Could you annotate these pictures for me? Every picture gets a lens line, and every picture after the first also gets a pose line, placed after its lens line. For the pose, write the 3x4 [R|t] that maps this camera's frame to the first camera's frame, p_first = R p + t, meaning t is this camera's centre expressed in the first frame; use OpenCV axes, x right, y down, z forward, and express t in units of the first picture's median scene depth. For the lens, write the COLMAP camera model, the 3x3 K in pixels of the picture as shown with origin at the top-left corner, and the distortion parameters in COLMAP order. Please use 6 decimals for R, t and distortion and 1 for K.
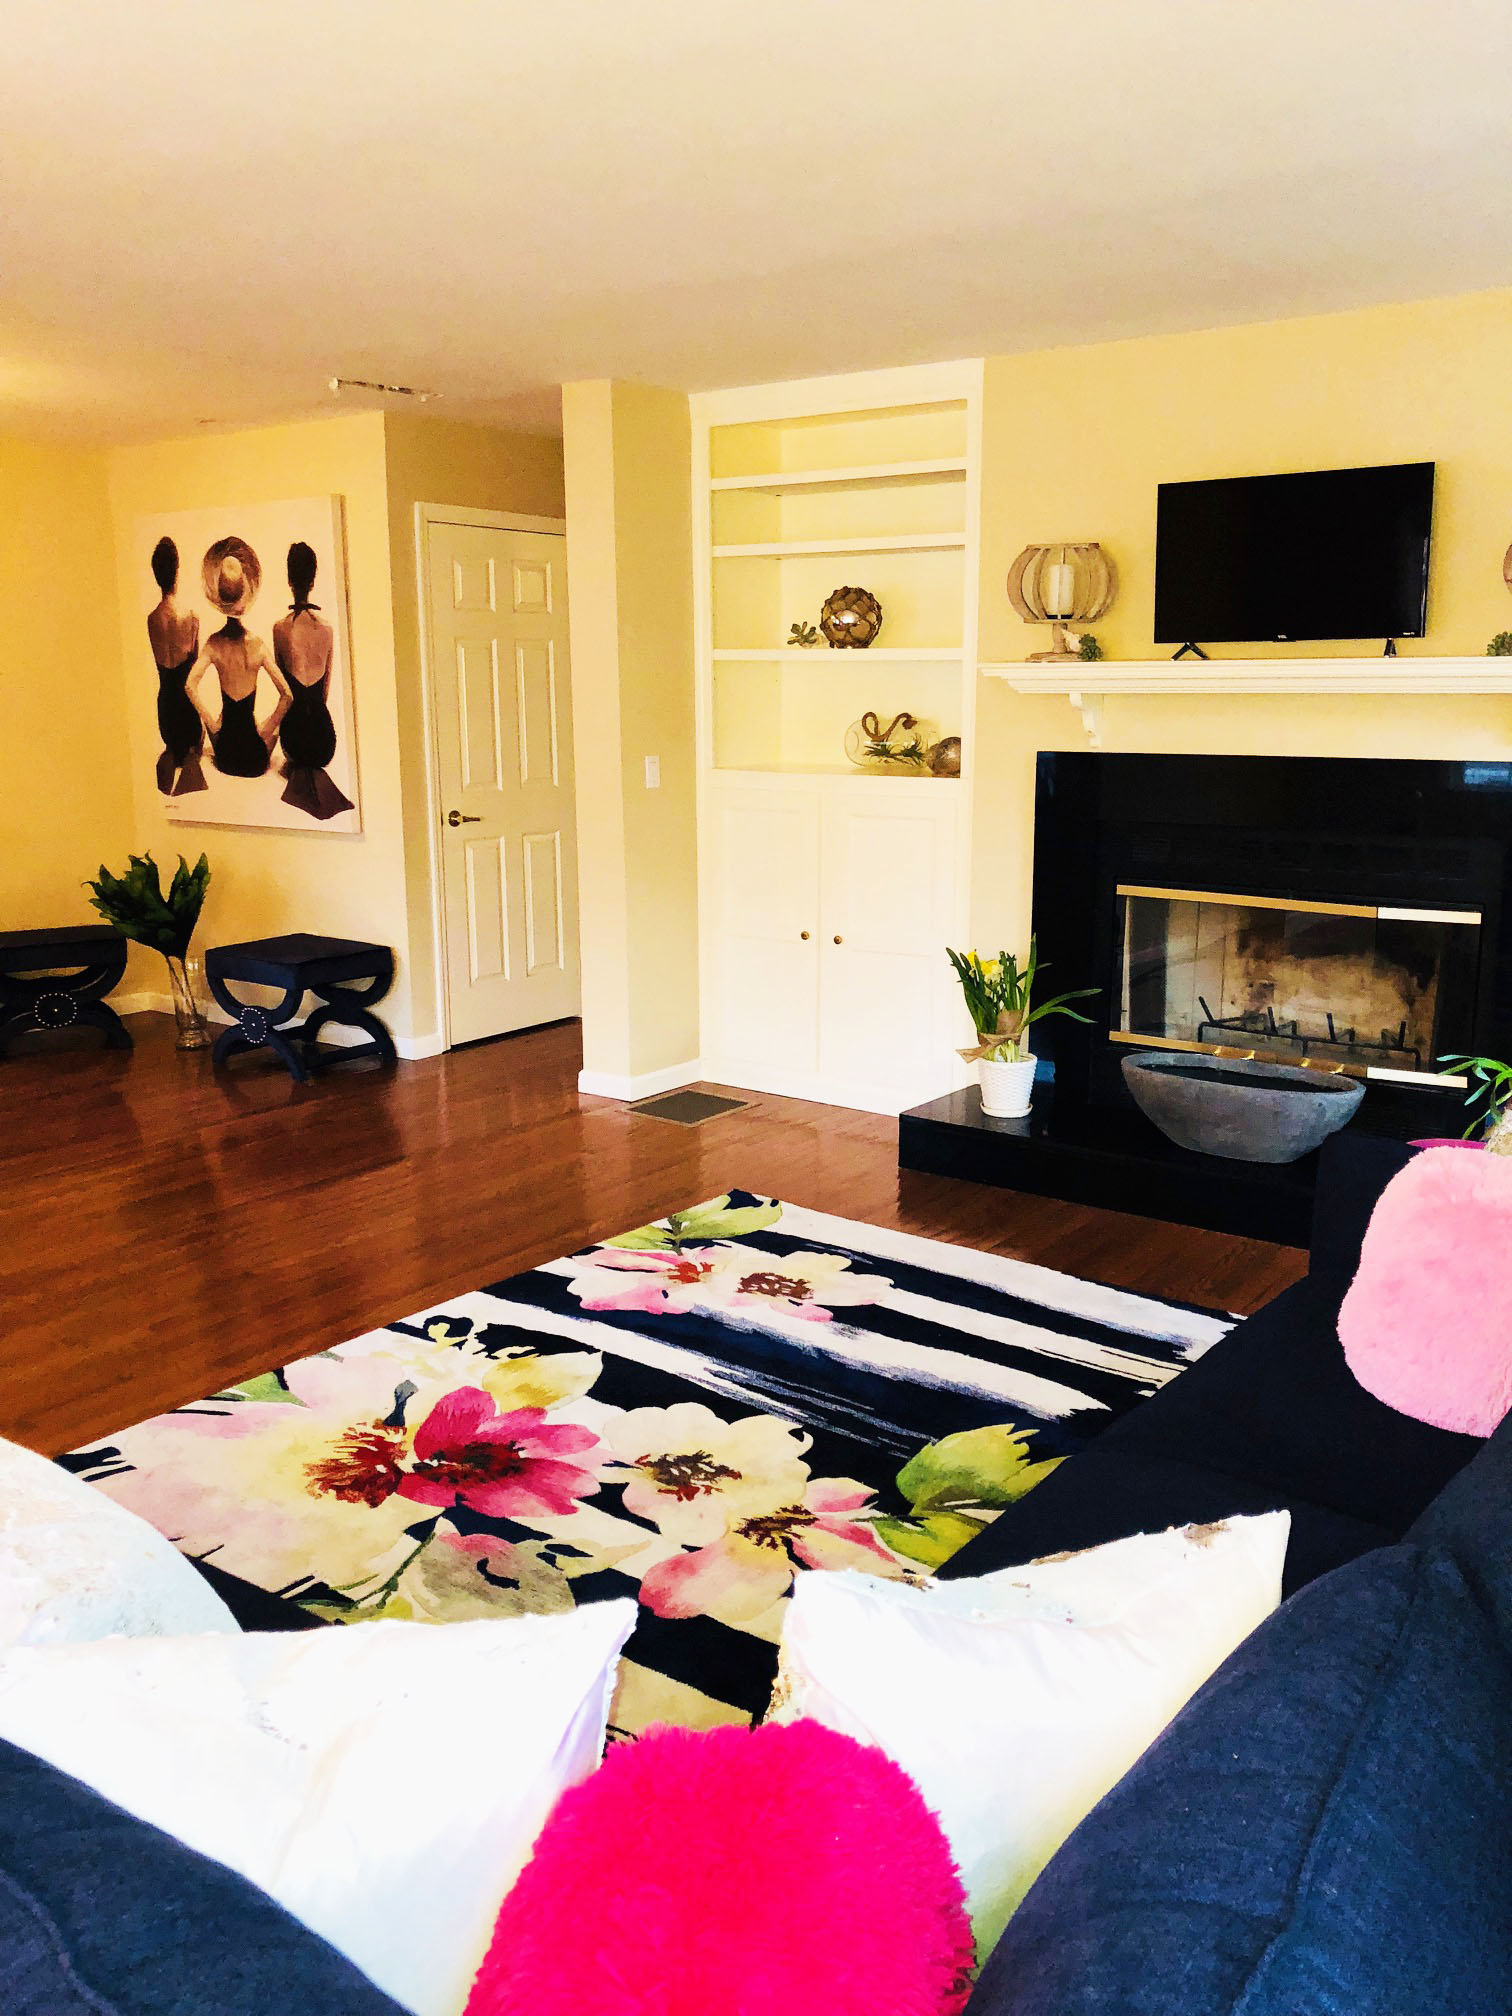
lens RADIAL K [[1660.4, 0, 846.8], [0, 1660.4, 1000.5], [0, 0, 1]] dist [0.164631, -0.489087]
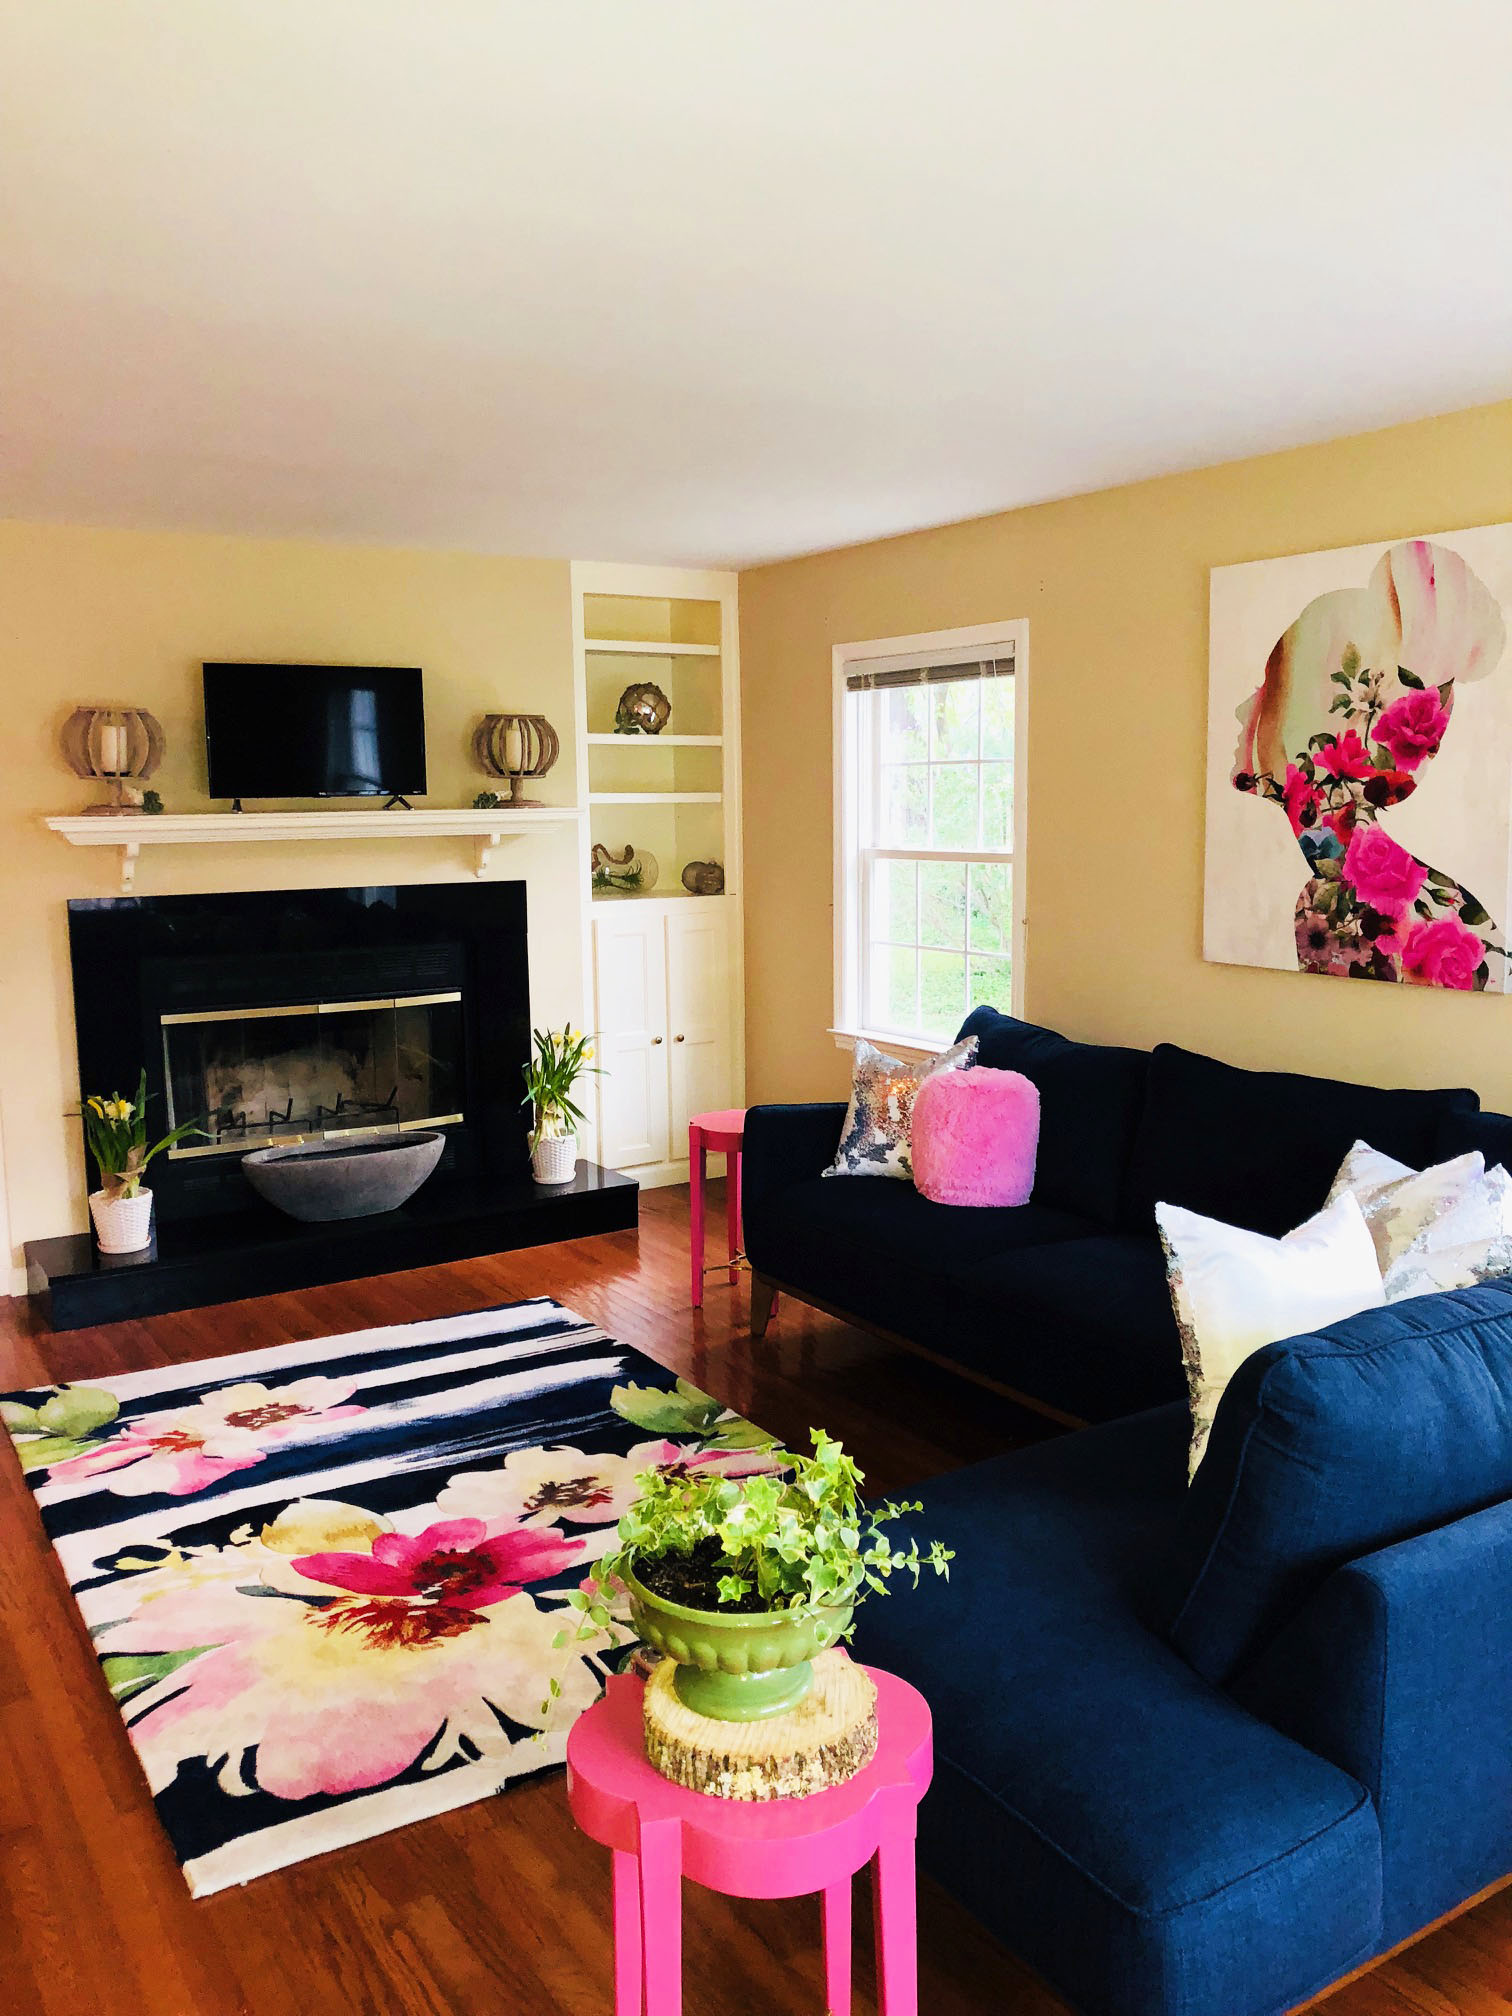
lens RADIAL K [[1630.8, 0, 756.0], [0, 1630.8, 1008.0], [0, 0, 1]] dist [0.043087, -0.082681]
pose [[0.369018, -0.126908, 0.920717, -0.876892], [0.191098, 0.979828, 0.058464, -0.081555], [-0.909564, 0.154373, 0.385826, 0.307153]]
